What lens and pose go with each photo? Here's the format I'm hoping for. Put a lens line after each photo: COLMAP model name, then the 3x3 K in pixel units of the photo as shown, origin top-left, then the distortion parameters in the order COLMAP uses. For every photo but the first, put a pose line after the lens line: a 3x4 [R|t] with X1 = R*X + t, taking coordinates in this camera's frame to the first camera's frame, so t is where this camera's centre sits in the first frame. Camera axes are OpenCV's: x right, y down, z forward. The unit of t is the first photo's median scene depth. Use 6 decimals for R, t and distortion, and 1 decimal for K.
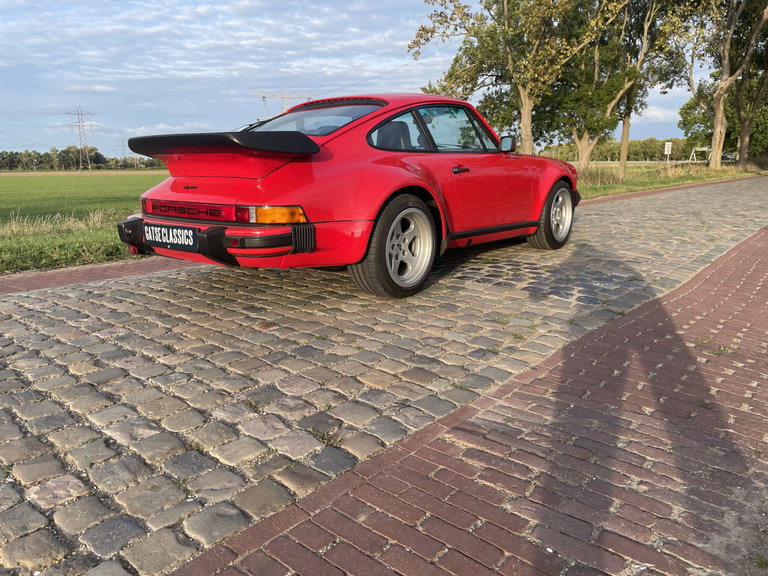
lens RADIAL K [[582.6, 0, 382.5], [0, 582.6, 283.6], [0, 0, 1]] dist [0.075800, -0.108405]
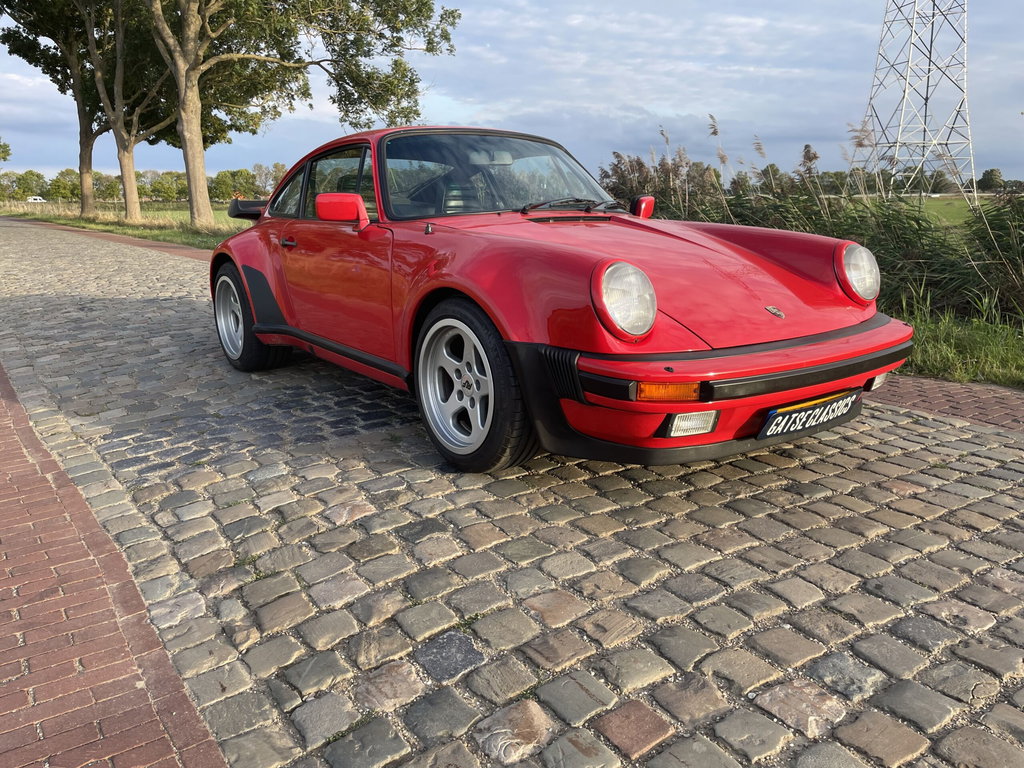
lens RADIAL K [[776.8, 0, 509.6], [0, 776.8, 392.2], [0, 0, 1]] dist [0.075800, -0.108405]
pose [[0.258587, -0.226308, 0.939105, -0.079315], [0.196378, 0.964185, 0.178278, -0.019643], [-0.945816, 0.138319, 0.293768, 0.079082]]
